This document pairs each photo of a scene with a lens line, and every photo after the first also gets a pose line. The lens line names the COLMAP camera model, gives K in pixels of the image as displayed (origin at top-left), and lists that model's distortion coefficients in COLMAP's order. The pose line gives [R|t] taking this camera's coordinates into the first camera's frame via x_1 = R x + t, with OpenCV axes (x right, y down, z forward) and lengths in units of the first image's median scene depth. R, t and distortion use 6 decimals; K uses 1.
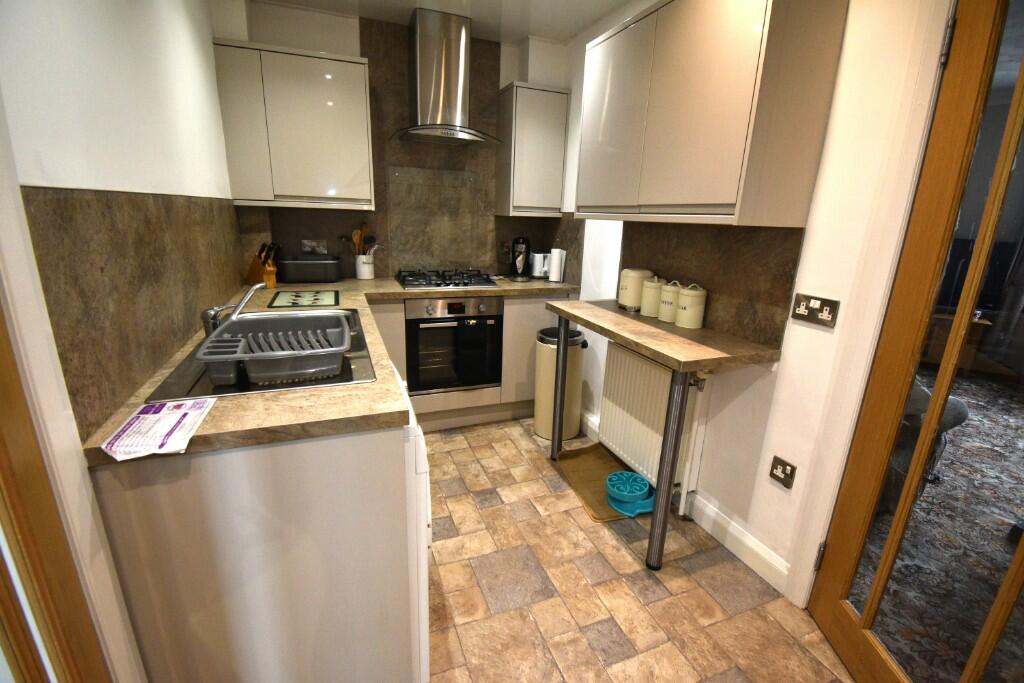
lens RADIAL K [[450.7, 0, 512.0], [0, 450.7, 341.5], [0, 0, 1]] dist [0.020849, -0.024077]
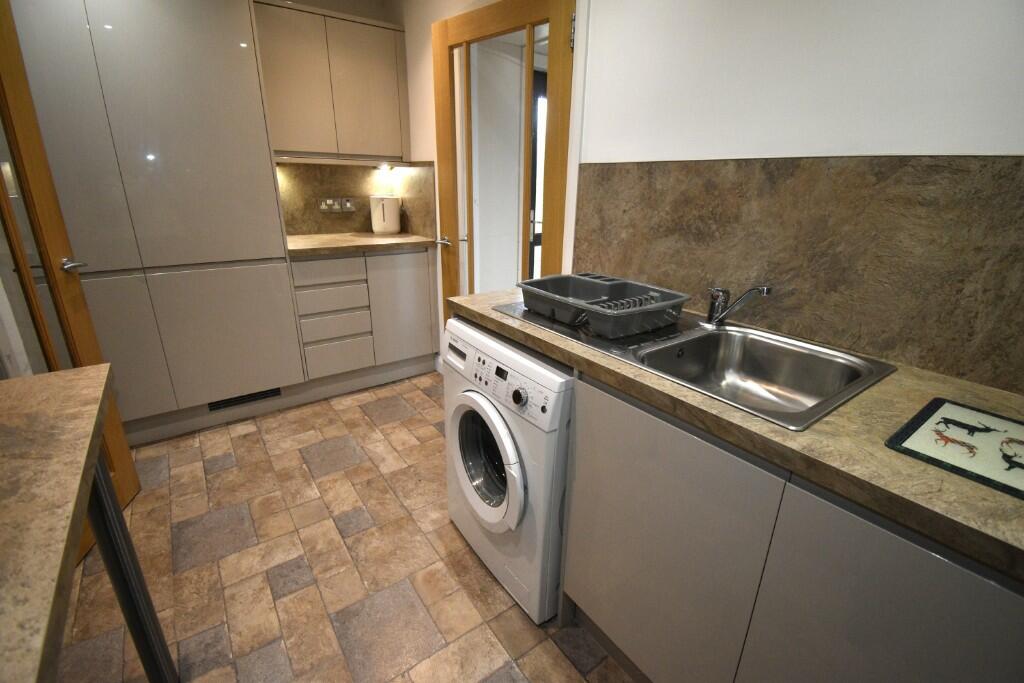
lens RADIAL K [[453.2, 0, 513.8], [0, 453.2, 342.5], [0, 0, 1]] dist [0.018669, -0.024748]
pose [[-0.965938, 0.036138, -0.256239, -0.026471], [-0.117774, 0.820311, 0.559660, -0.329200], [0.230420, 0.570775, -0.788113, 1.261197]]
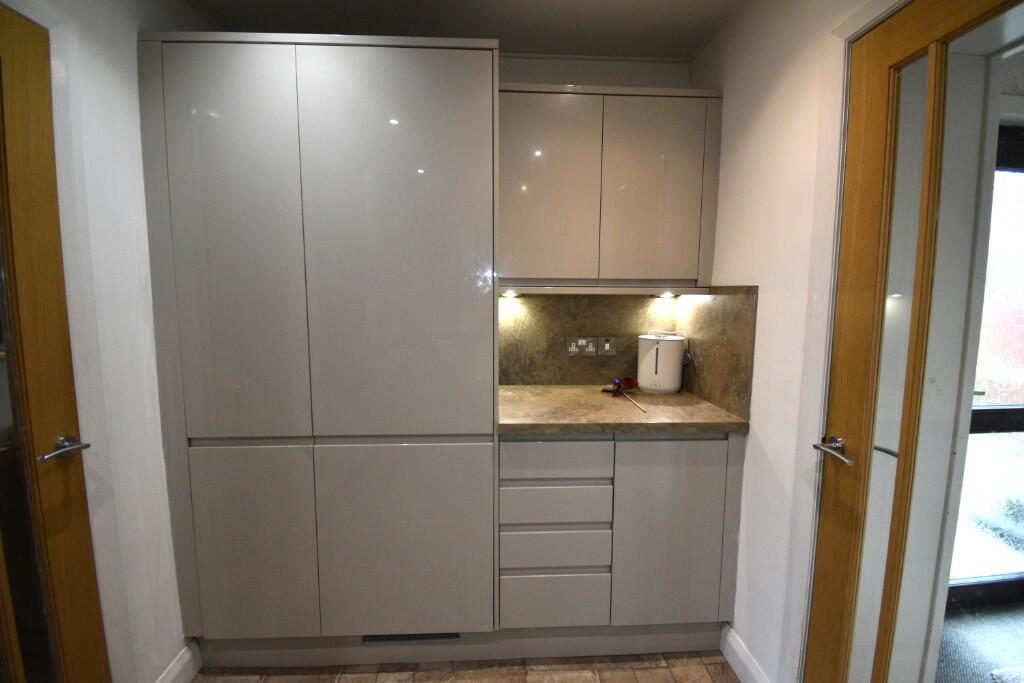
lens RADIAL K [[450.7, 0, 512.0], [0, 450.7, 341.5], [0, 0, 1]] dist [0.020849, -0.024077]
pose [[-0.943497, -0.074367, 0.322929, -0.027420], [0.052966, 0.928123, 0.368486, -0.195087], [-0.327121, 0.364770, -0.871742, 0.630255]]
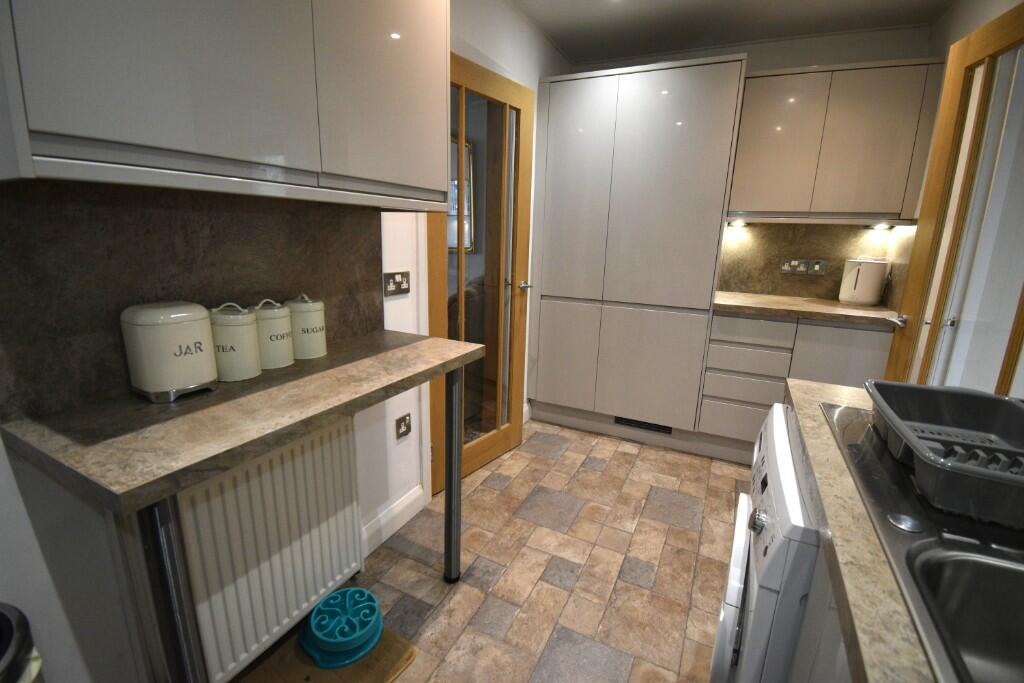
lens RADIAL K [[453.2, 0, 513.8], [0, 453.2, 342.5], [0, 0, 1]] dist [0.018669, -0.024748]
pose [[-0.671288, -0.226416, 0.705768, -0.309092], [0.150141, 0.890922, 0.428621, -0.305346], [-0.725831, 0.393692, -0.564071, 1.172411]]
